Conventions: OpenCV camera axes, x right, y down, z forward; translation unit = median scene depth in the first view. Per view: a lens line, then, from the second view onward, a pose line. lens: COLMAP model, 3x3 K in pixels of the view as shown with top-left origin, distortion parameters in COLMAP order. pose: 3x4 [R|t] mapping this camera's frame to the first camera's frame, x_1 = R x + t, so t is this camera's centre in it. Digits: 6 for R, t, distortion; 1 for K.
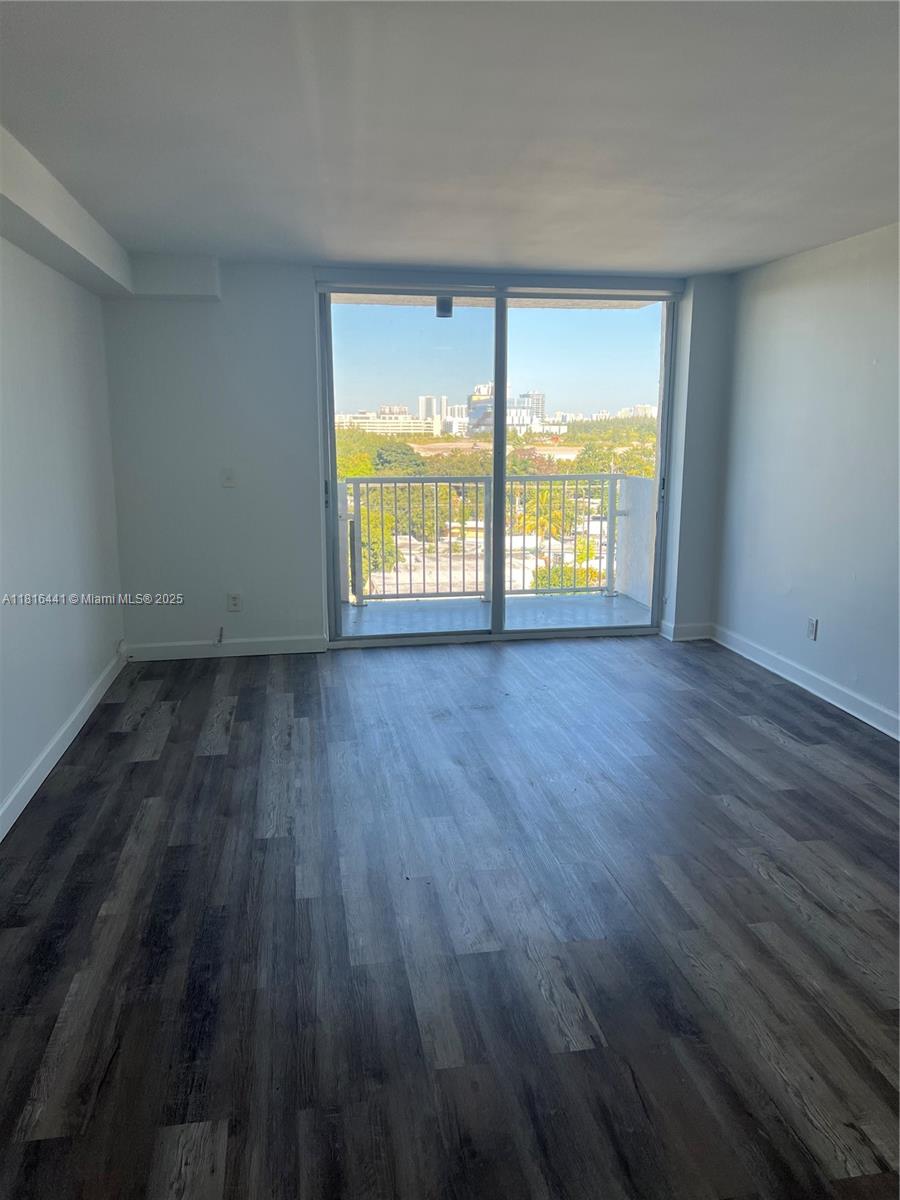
lens RADIAL K [[890.0, 0, 451.1], [0, 890.0, 601.1], [0, 0, 1]] dist [-0.003949, -0.042258]
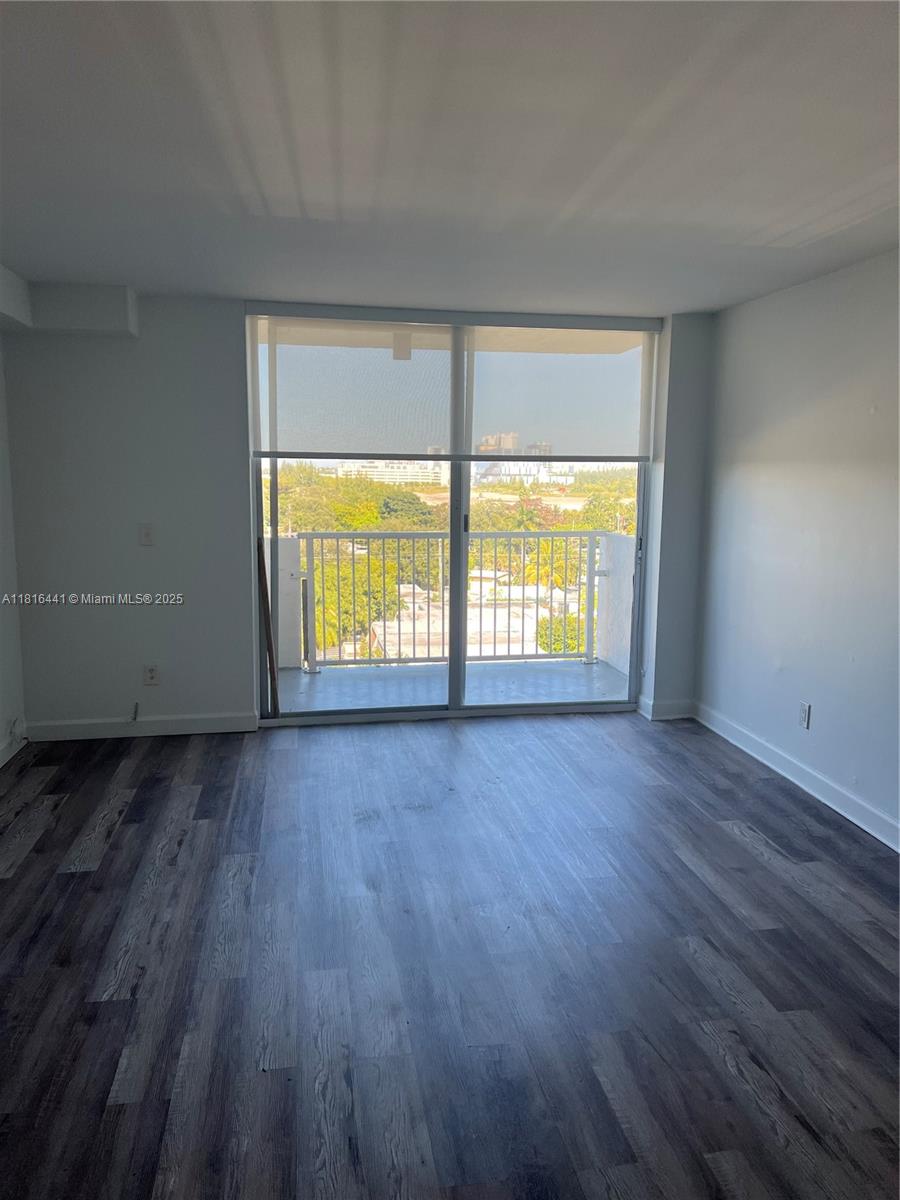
lens RADIAL K [[890.0, 0, 459.5], [0, 890.0, 604.6], [0, 0, 1]] dist [-0.003949, -0.042258]
pose [[0.999960, 0.008608, 0.002485, 0.077977], [-0.008472, 0.998695, -0.050359, -0.034873], [-0.002915, 0.050335, 0.998728, 0.152264]]
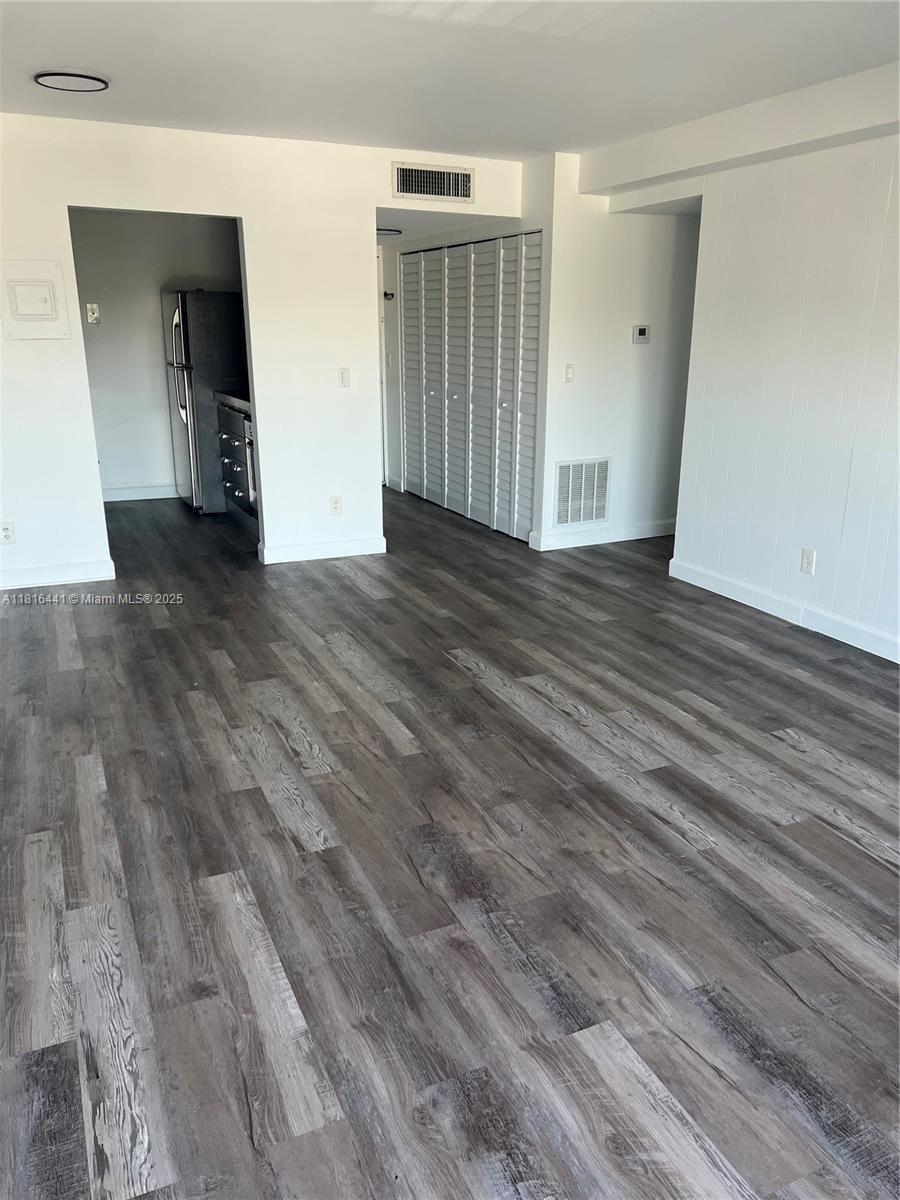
lens RADIAL K [[890.0, 0, 442.4], [0, 890.0, 601.5], [0, 0, 1]] dist [-0.003949, -0.042258]
pose [[-0.970550, 0.070002, -0.230504, 0.304550], [-0.047859, 0.881746, 0.469290, -0.245068], [0.236097, 0.466501, -0.852429, 1.292528]]
